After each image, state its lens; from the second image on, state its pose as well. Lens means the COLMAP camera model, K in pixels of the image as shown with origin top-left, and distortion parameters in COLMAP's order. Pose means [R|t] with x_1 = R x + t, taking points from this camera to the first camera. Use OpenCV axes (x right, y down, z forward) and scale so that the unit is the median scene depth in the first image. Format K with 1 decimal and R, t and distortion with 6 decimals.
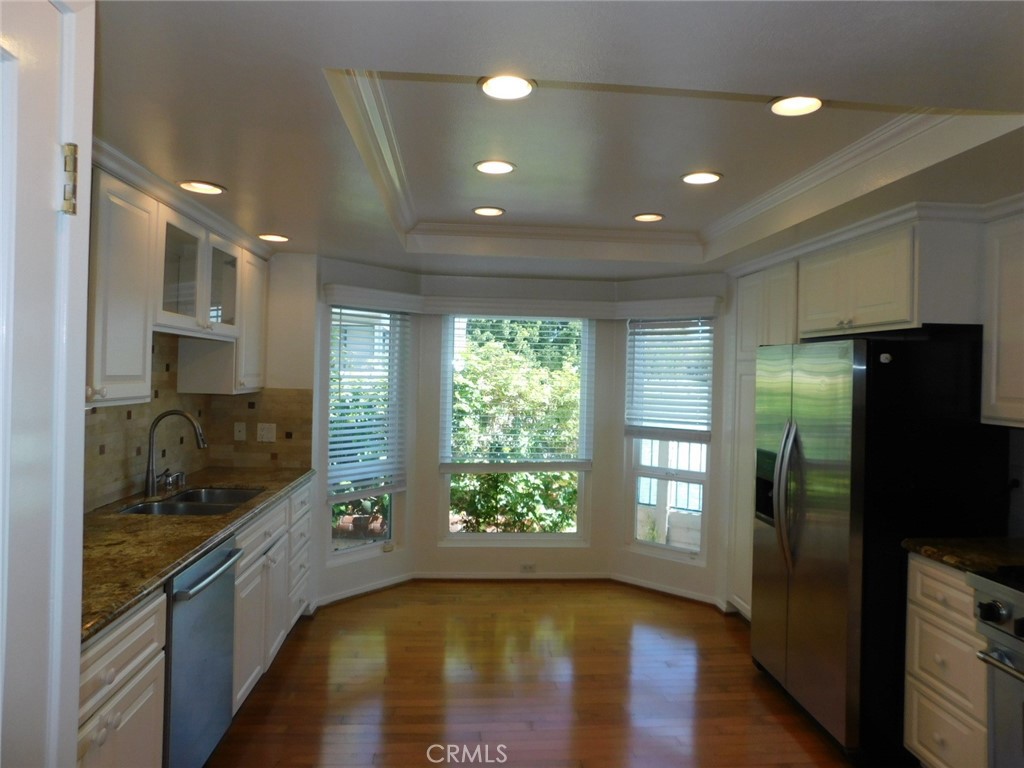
lens RADIAL K [[667.5, 0, 511.6], [0, 667.5, 380.6], [0, 0, 1]] dist [-0.057374, 0.031484]
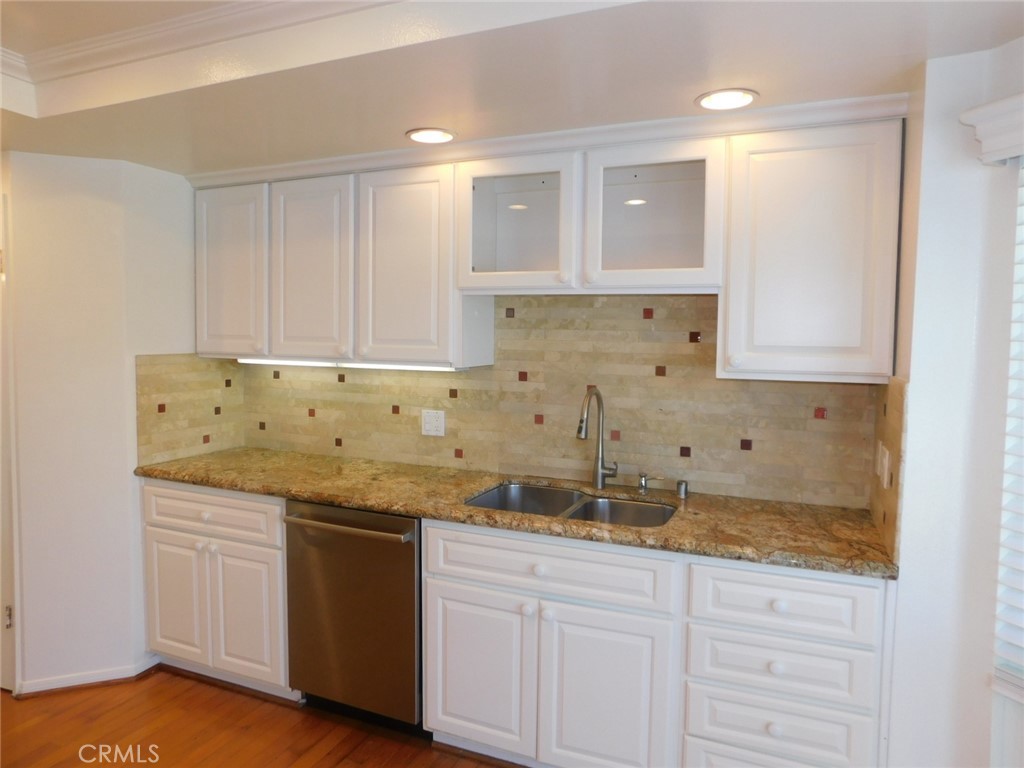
lens RADIAL K [[667.5, 0, 512.5], [0, 667.5, 379.6], [0, 0, 1]] dist [-0.057374, 0.031484]
pose [[-0.457826, 0.022528, -0.888757, 0.194048], [-0.036887, 0.998337, 0.044307, 0.001962], [0.888276, 0.053068, -0.456233, 0.965707]]
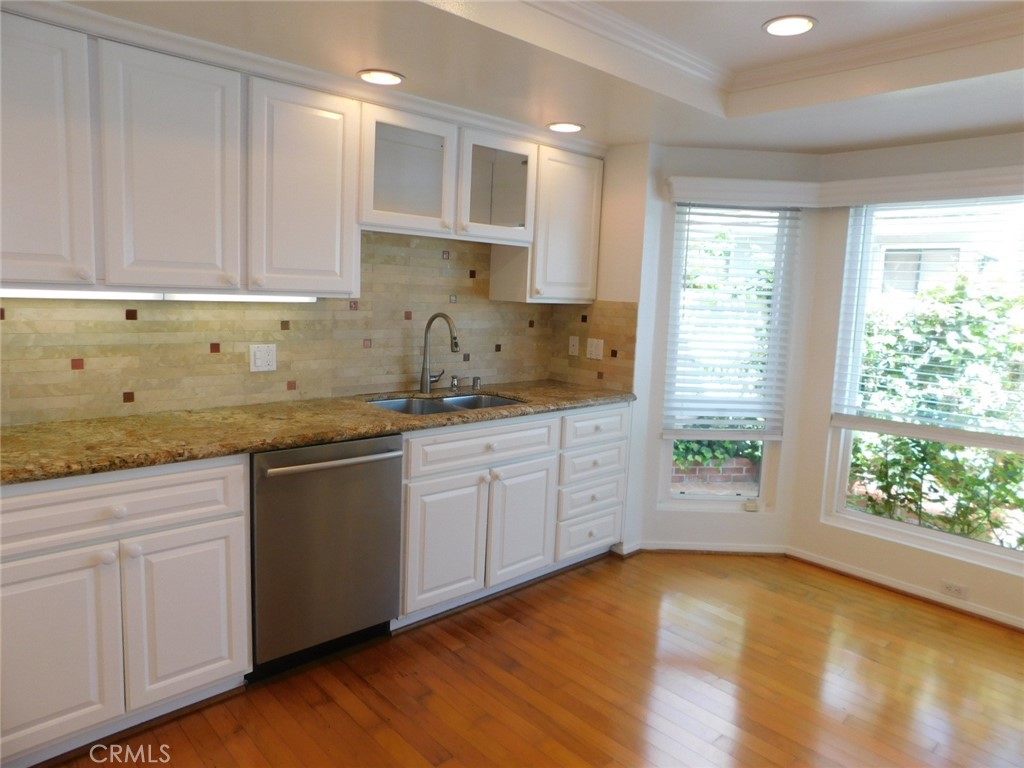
lens RADIAL K [[667.5, 0, 520.7], [0, 667.5, 377.0], [0, 0, 1]] dist [-0.057374, 0.031484]
pose [[0.627665, 0.099721, -0.772070, 0.285240], [-0.032407, 0.994249, 0.102072, 0.025959], [0.777809, -0.039046, 0.627287, 0.333035]]
